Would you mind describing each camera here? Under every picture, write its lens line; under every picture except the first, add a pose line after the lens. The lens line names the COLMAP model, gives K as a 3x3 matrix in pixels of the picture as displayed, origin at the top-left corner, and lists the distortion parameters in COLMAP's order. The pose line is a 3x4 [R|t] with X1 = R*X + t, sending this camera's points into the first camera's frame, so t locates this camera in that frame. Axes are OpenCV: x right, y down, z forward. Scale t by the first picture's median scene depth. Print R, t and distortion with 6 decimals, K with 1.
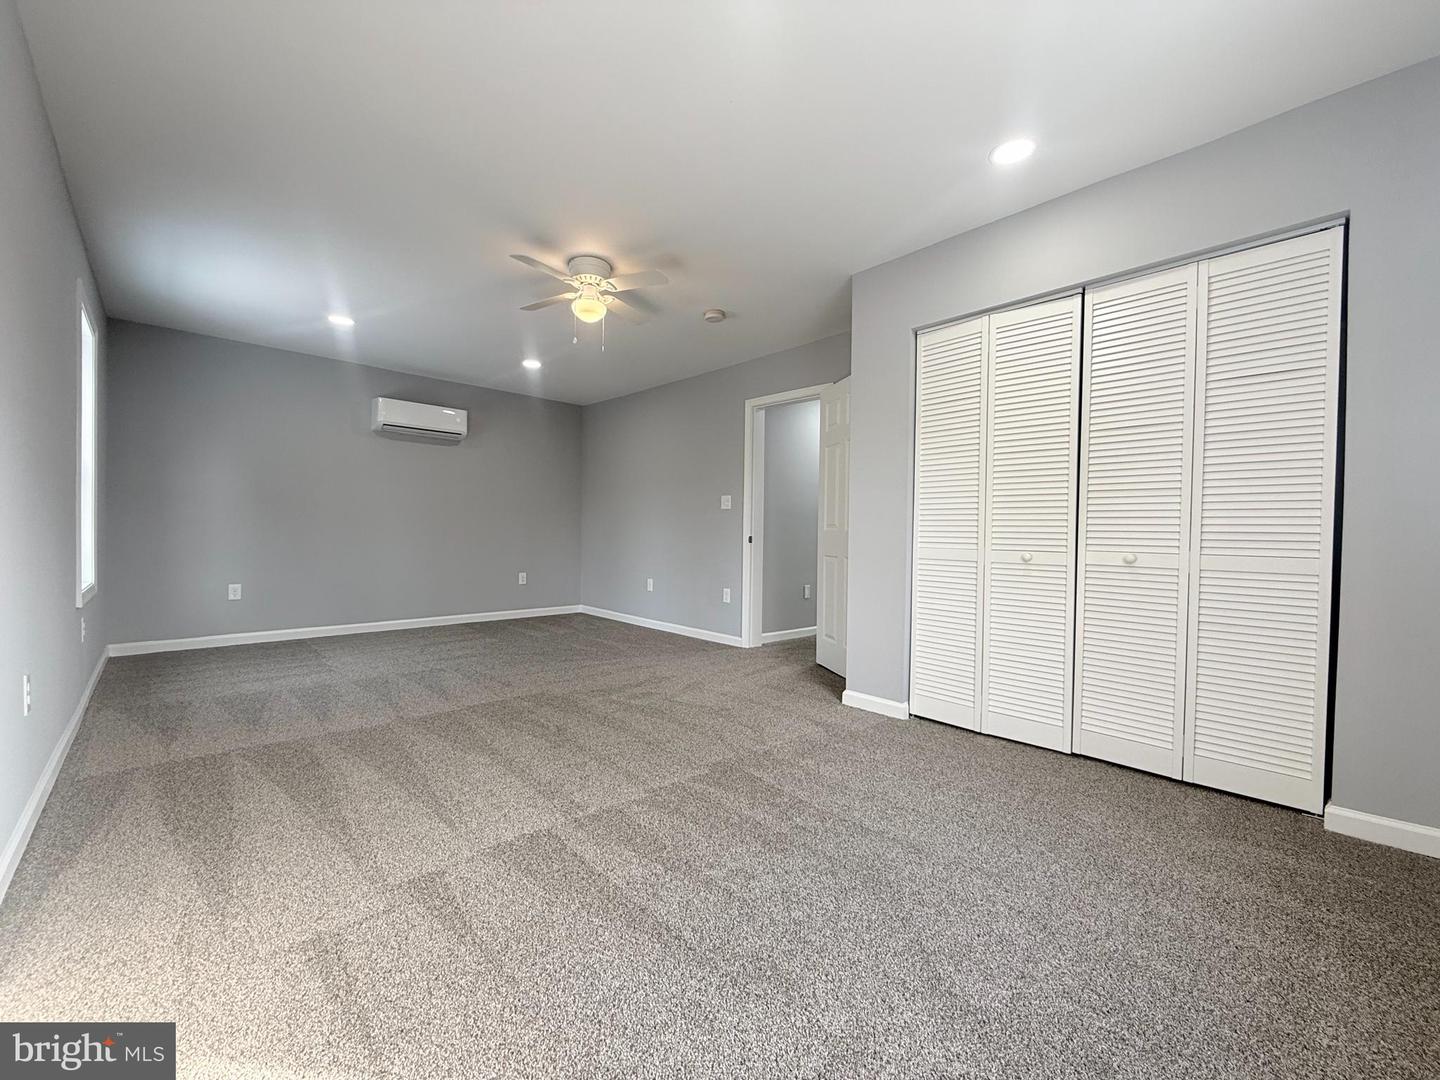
lens RADIAL K [[573.3, 0, 715.1], [0, 573.3, 543.3], [0, 0, 1]] dist [-0.000407, 0.000144]
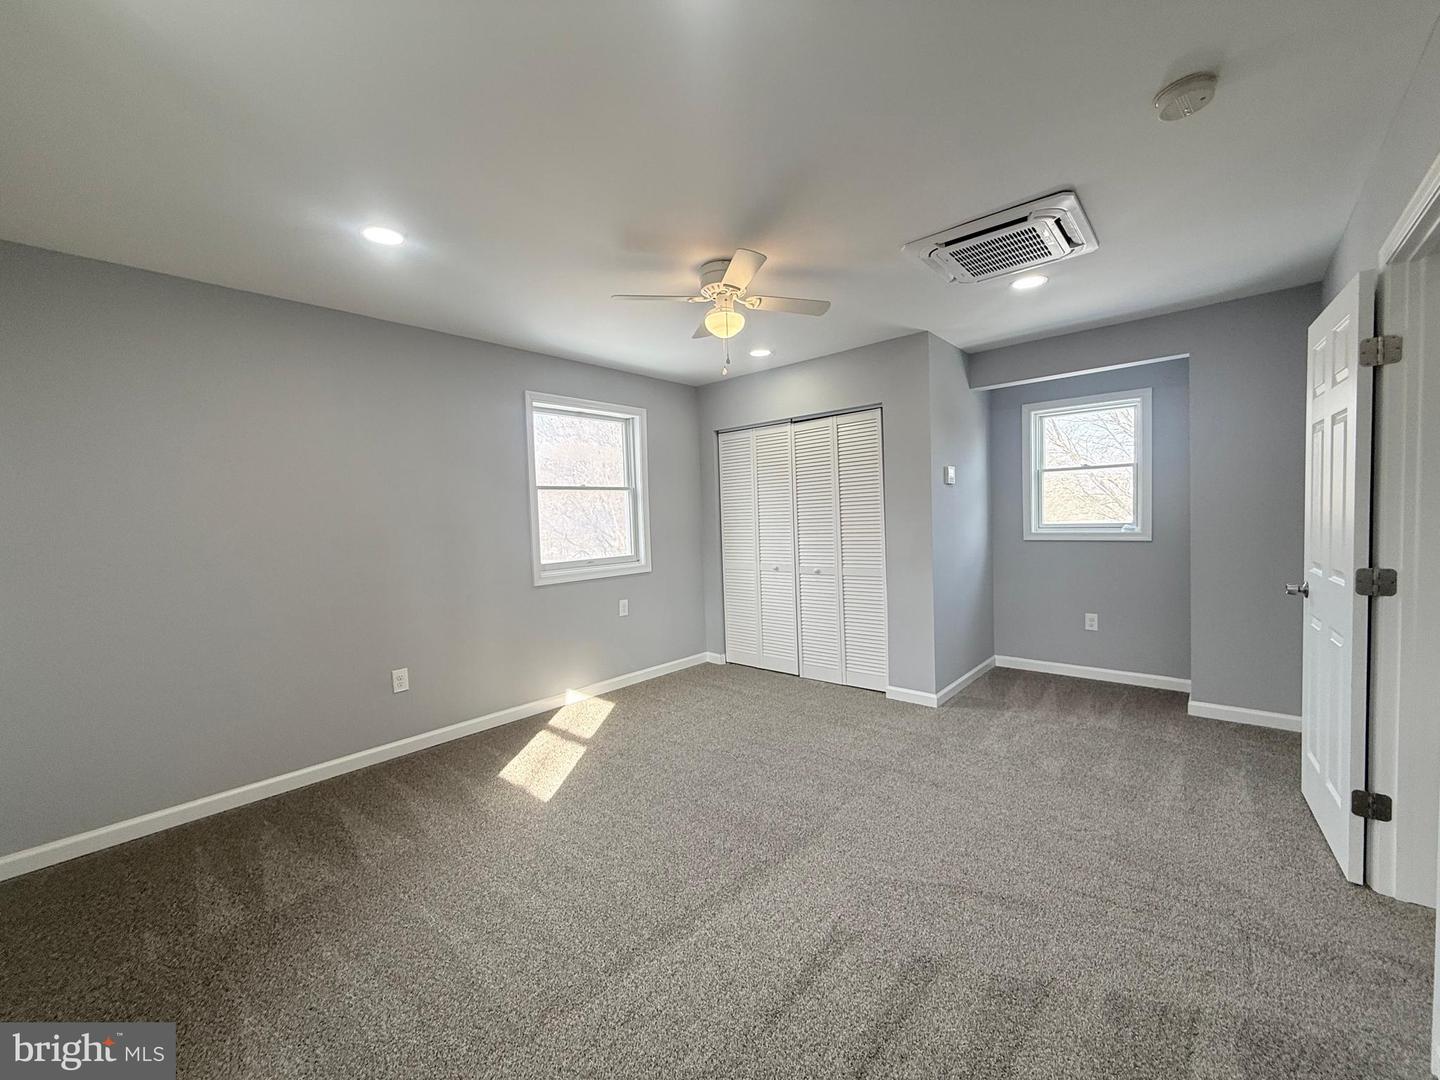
lens RADIAL K [[573.3, 0, 715.1], [0, 573.3, 543.3], [0, 0, 1]] dist [-0.000407, 0.000144]
pose [[0.996891, -0.035618, 0.070279, 0.231521], [0.034830, 0.999316, 0.012394, -0.076967], [-0.070672, -0.009907, 0.997450, -0.748113]]
